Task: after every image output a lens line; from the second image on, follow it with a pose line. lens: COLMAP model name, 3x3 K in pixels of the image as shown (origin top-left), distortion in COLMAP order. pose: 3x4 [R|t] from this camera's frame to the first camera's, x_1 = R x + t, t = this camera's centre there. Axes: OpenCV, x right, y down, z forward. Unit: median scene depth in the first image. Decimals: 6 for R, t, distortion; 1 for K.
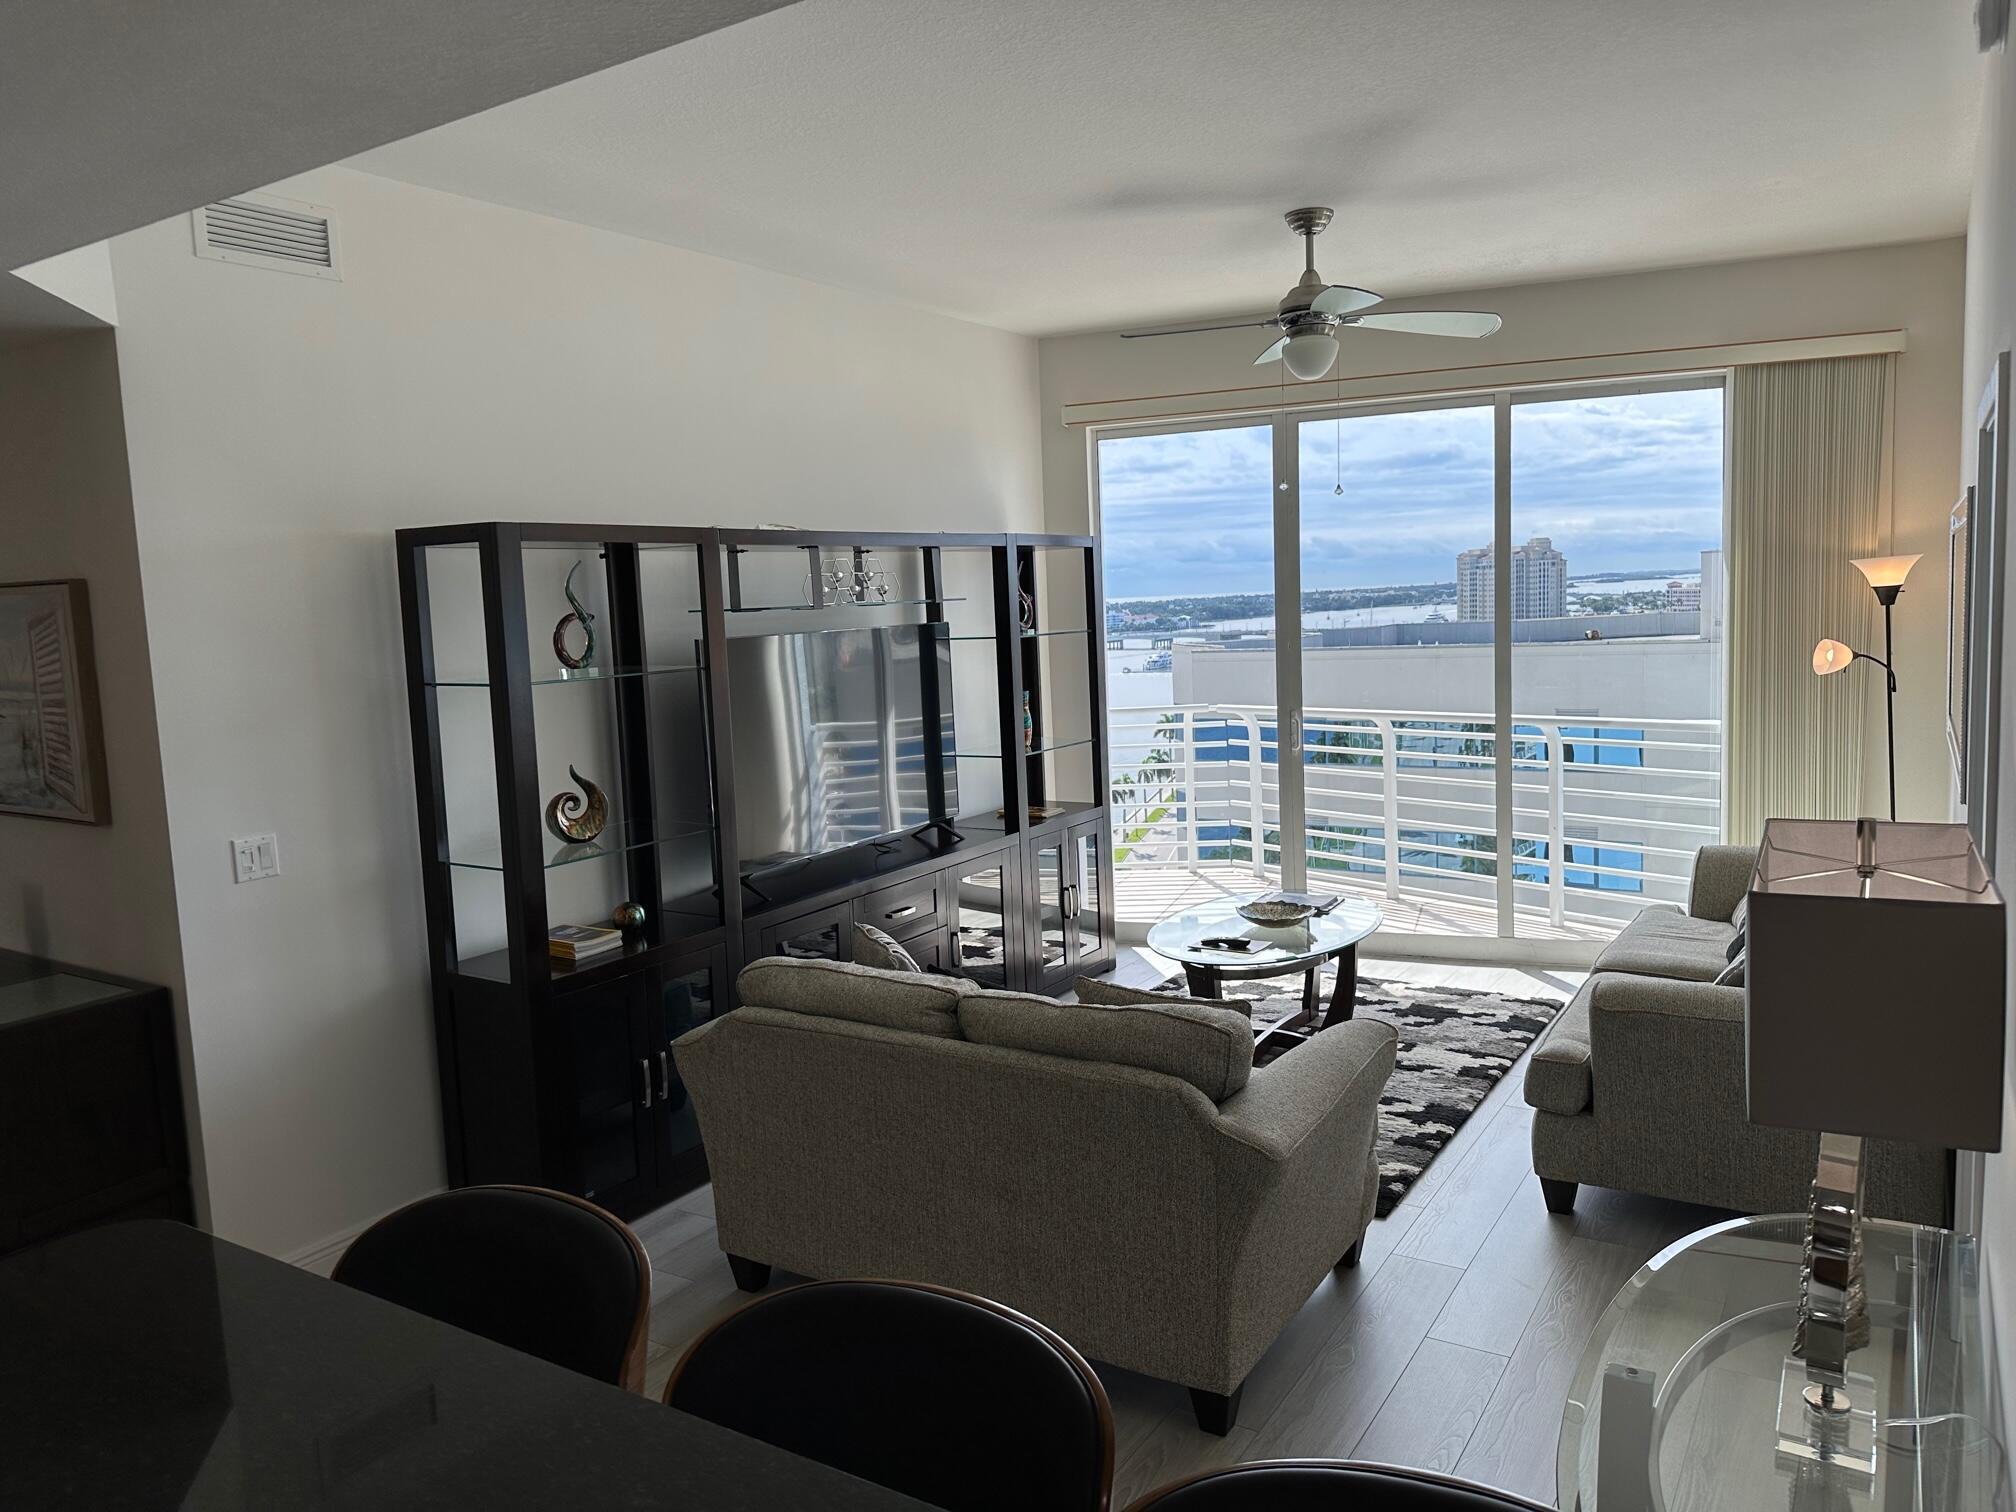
lens RADIAL K [[1405.4, 0, 1016.5], [0, 1405.4, 744.1], [0, 0, 1]] dist [0.070185, -0.095204]
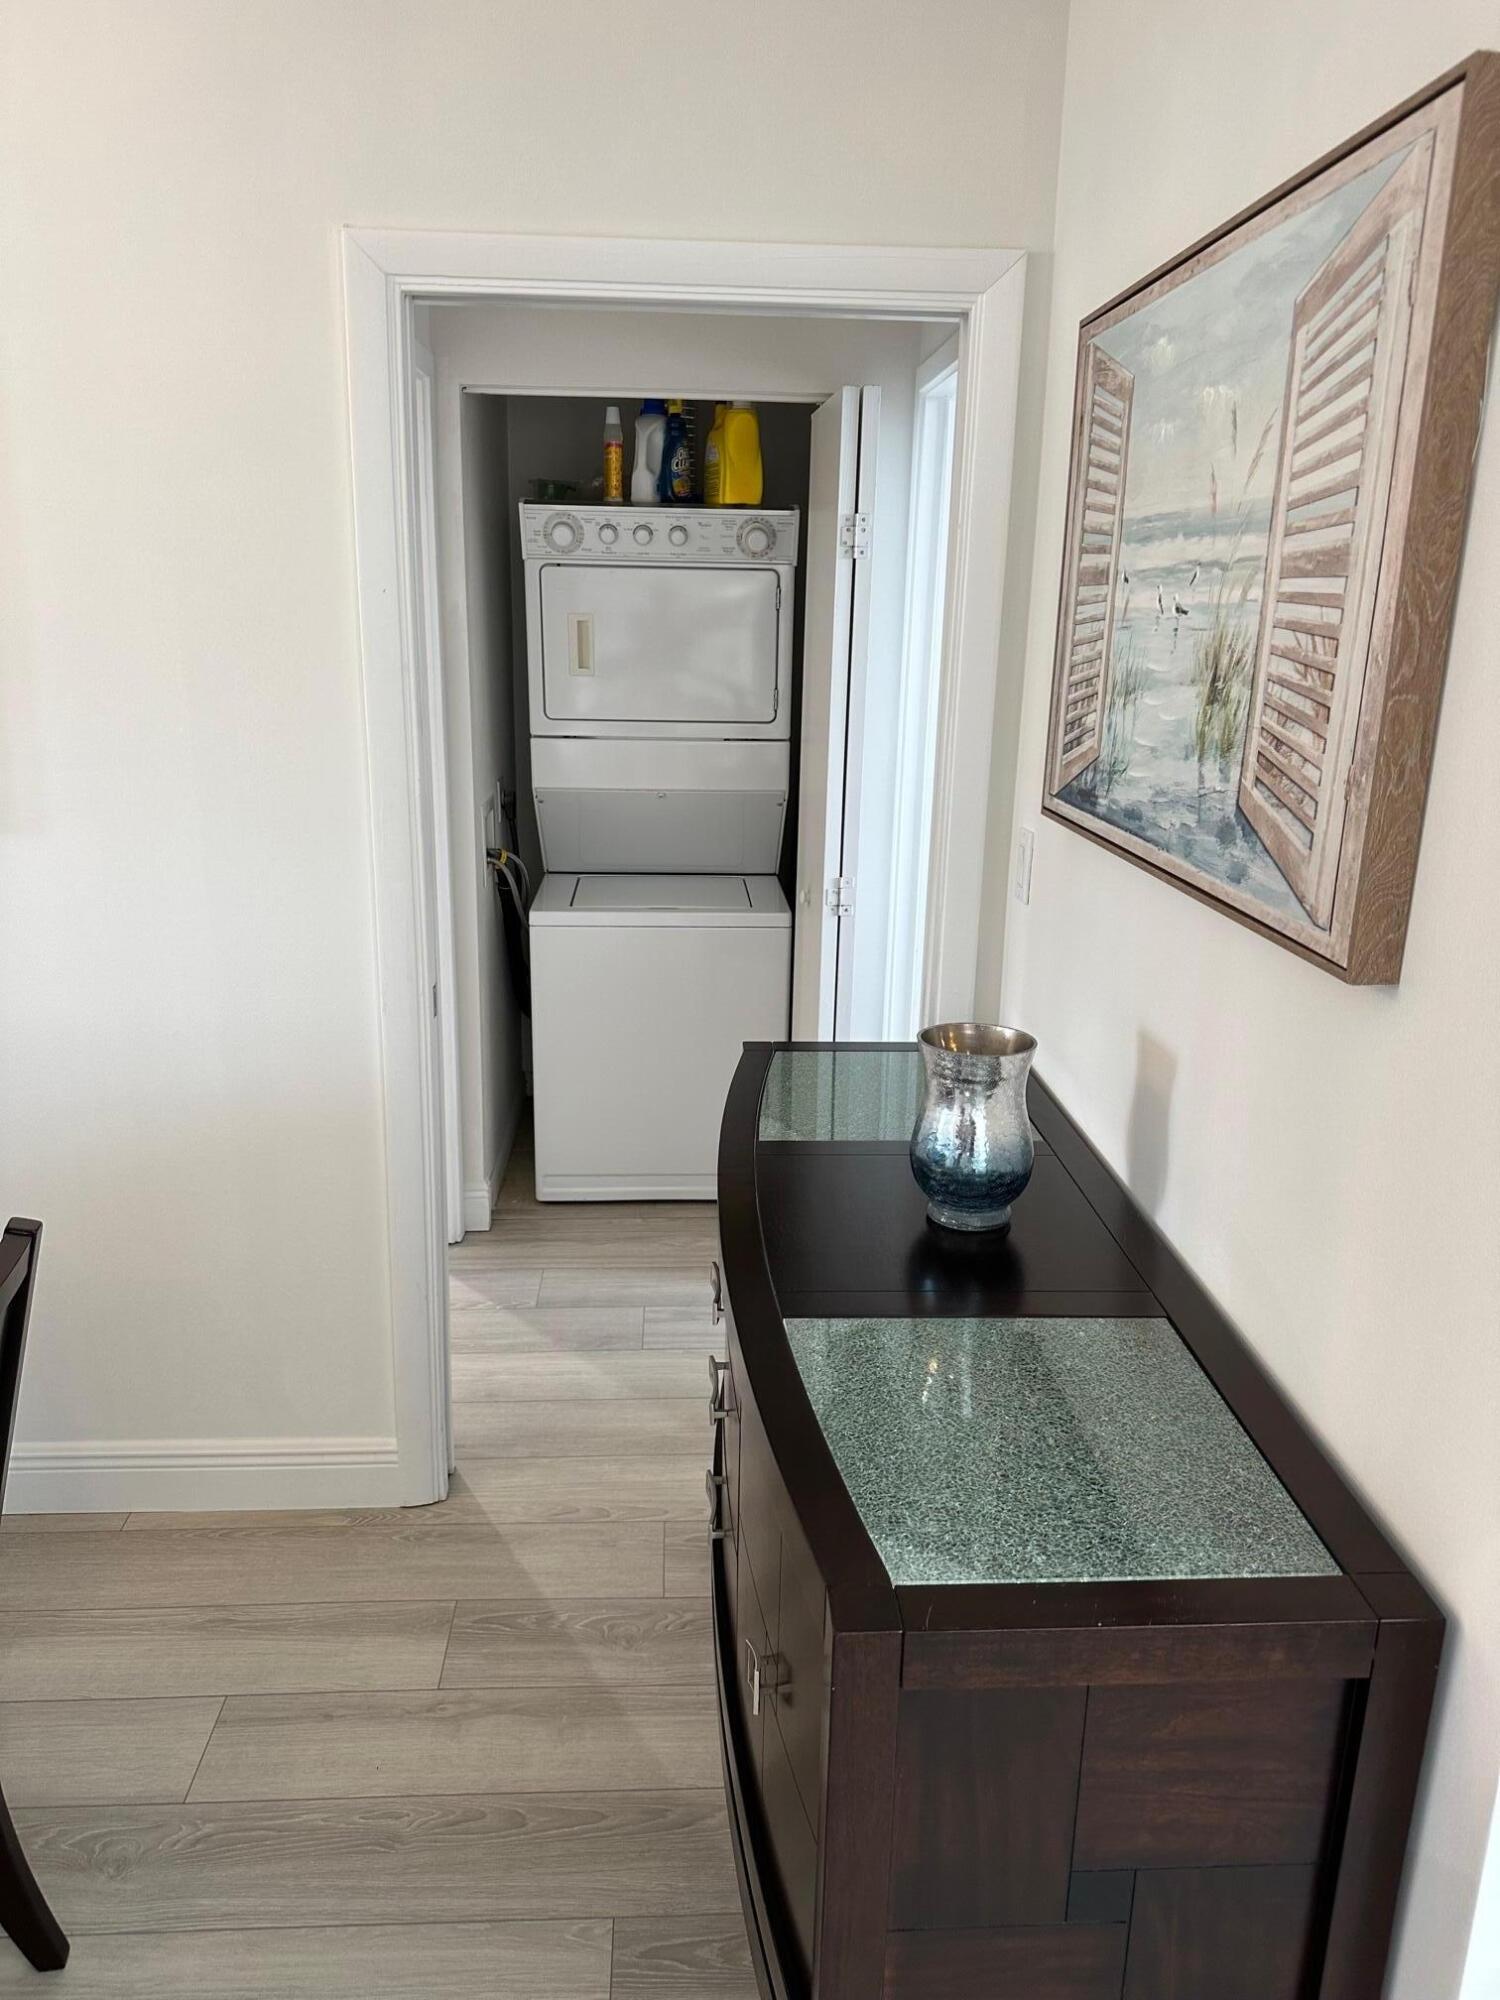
lens RADIAL K [[1394.2, 0, 743.9], [0, 1394.2, 984.3], [0, 0, 1]] dist [0.070185, -0.095204]
pose [[0.562995, 0.261760, -0.783912, -0.353722], [-0.135126, 0.964908, 0.225151, 0.005987], [0.815339, -0.020832, 0.578609, 0.528039]]
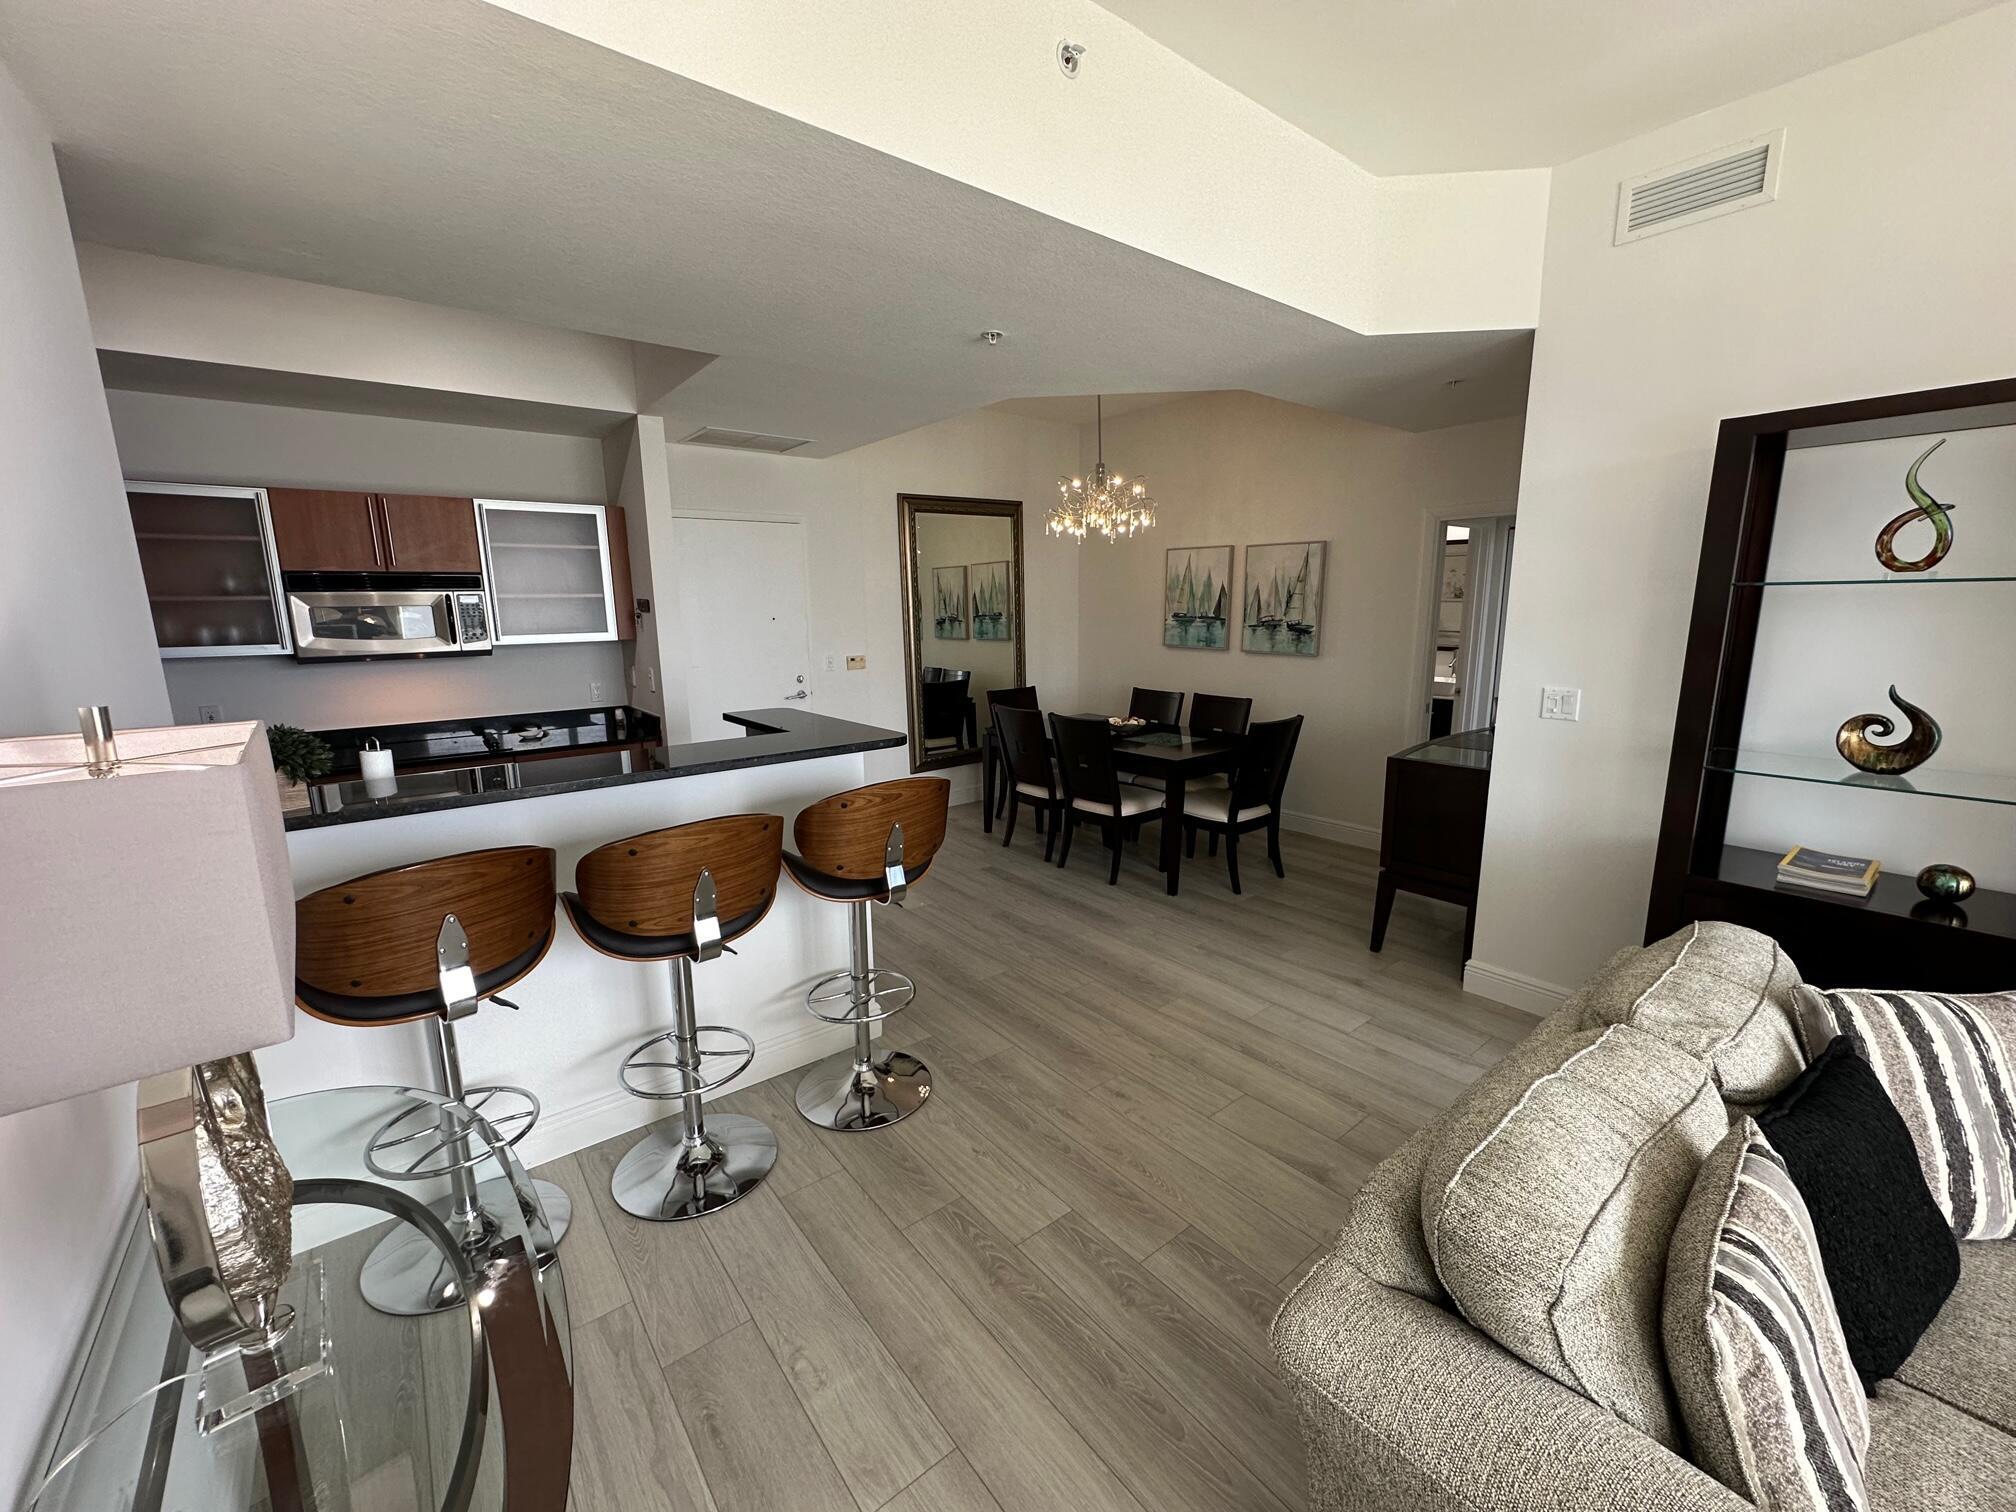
lens RADIAL K [[802.7, 0, 1010.8], [0, 802.7, 757.8], [0, 0, 1]] dist [-0.002641, 0.000832]
pose [[-0.323218, 0.226327, -0.918861, 0.281633], [-0.071962, 0.962289, 0.262338, -0.027847], [0.943584, 0.150915, -0.294742, 0.542075]]
